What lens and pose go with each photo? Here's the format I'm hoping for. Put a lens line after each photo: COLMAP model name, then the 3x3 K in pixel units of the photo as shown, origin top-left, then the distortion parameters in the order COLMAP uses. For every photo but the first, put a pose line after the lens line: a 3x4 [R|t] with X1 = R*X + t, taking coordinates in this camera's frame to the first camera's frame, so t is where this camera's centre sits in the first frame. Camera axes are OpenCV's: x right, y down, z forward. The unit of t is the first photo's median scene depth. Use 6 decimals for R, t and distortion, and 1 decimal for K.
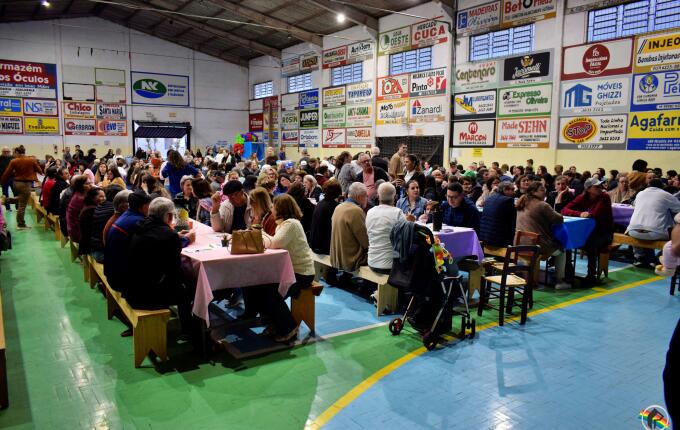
lens RADIAL K [[530.7, 0, 340.2], [0, 530.7, 215.7], [0, 0, 1]] dist [-0.008327, 0.011707]
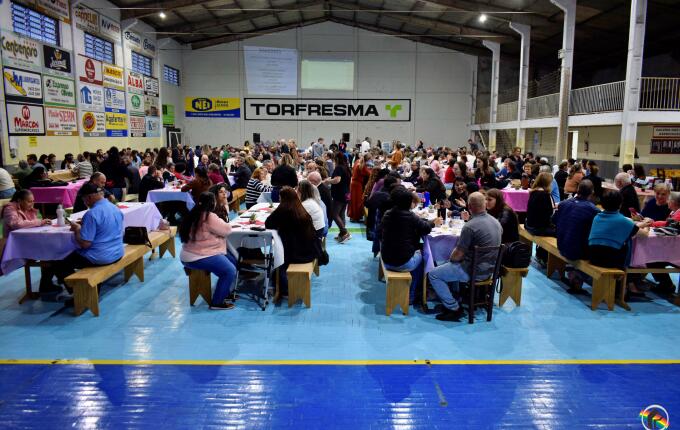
lens RADIAL K [[530.7, 0, 340.3], [0, 530.7, 215.5], [0, 0, 1]] dist [-0.008327, 0.011707]
pose [[-0.828356, -0.101160, 0.550992, -0.383280], [0.051278, 0.965740, 0.254396, -0.113976], [-0.557850, 0.238985, -0.794789, 0.831950]]
